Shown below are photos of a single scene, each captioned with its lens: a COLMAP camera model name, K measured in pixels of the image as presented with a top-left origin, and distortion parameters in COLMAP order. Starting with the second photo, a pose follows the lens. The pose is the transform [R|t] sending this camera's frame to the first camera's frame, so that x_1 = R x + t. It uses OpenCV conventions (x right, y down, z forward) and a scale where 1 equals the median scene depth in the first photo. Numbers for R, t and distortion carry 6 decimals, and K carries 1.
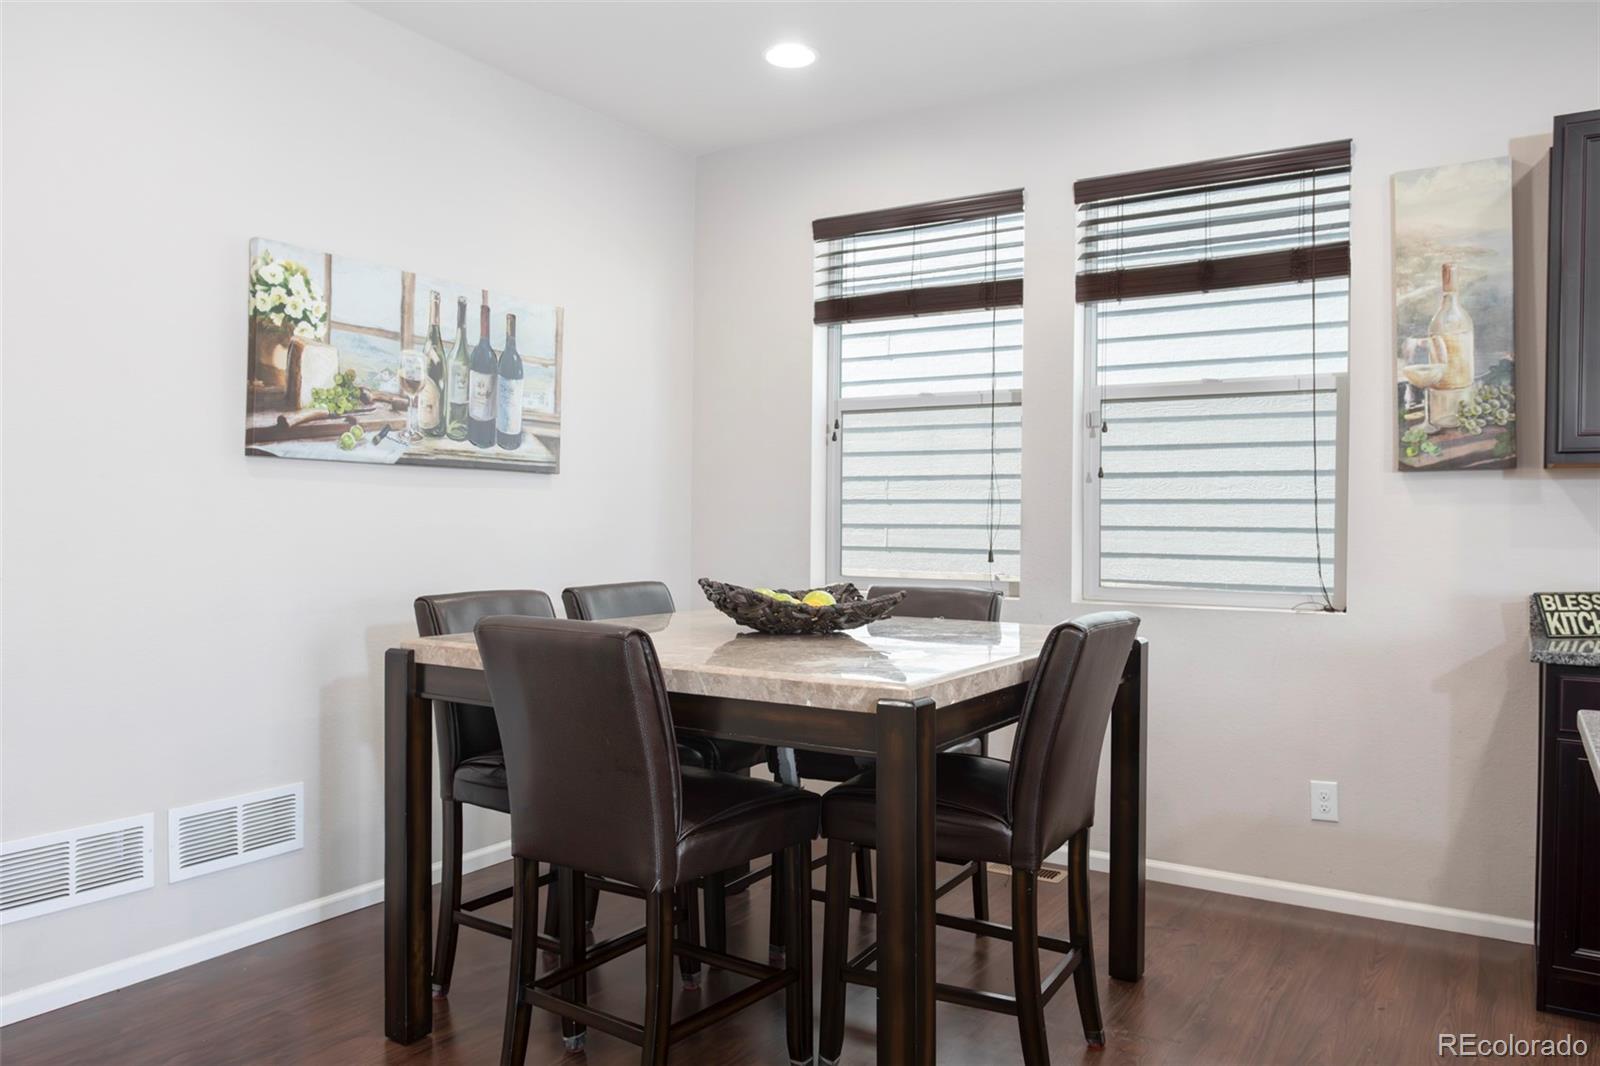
lens RADIAL K [[1208.6, 0, 800.0], [0, 1208.6, 533.0], [0, 0, 1]] dist [-0.001395, -0.000477]
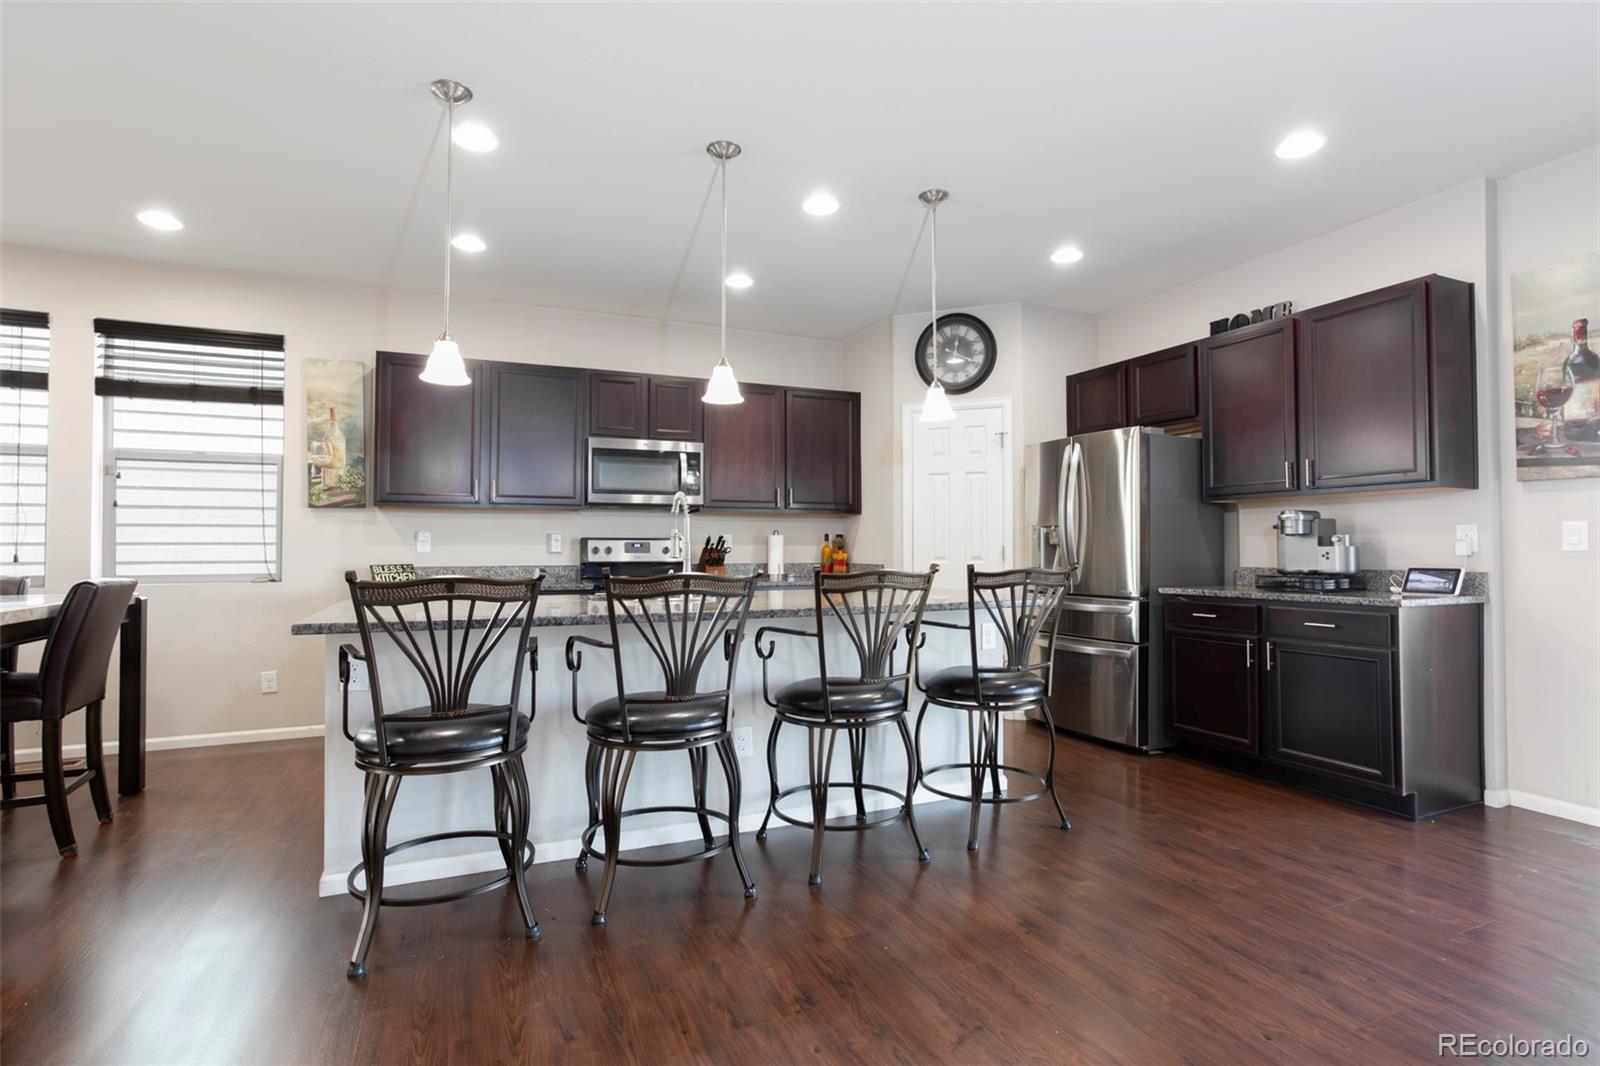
lens RADIAL K [[759.3, 0, 800.0], [0, 759.3, 533.0], [0, 0, 1]] dist [-0.030292, 0.013248]
pose [[0.560044, 0.009526, 0.828408, -0.074388], [0.022227, 0.999401, -0.026519, 0.041400], [-0.828165, 0.033265, 0.559497, -0.361663]]
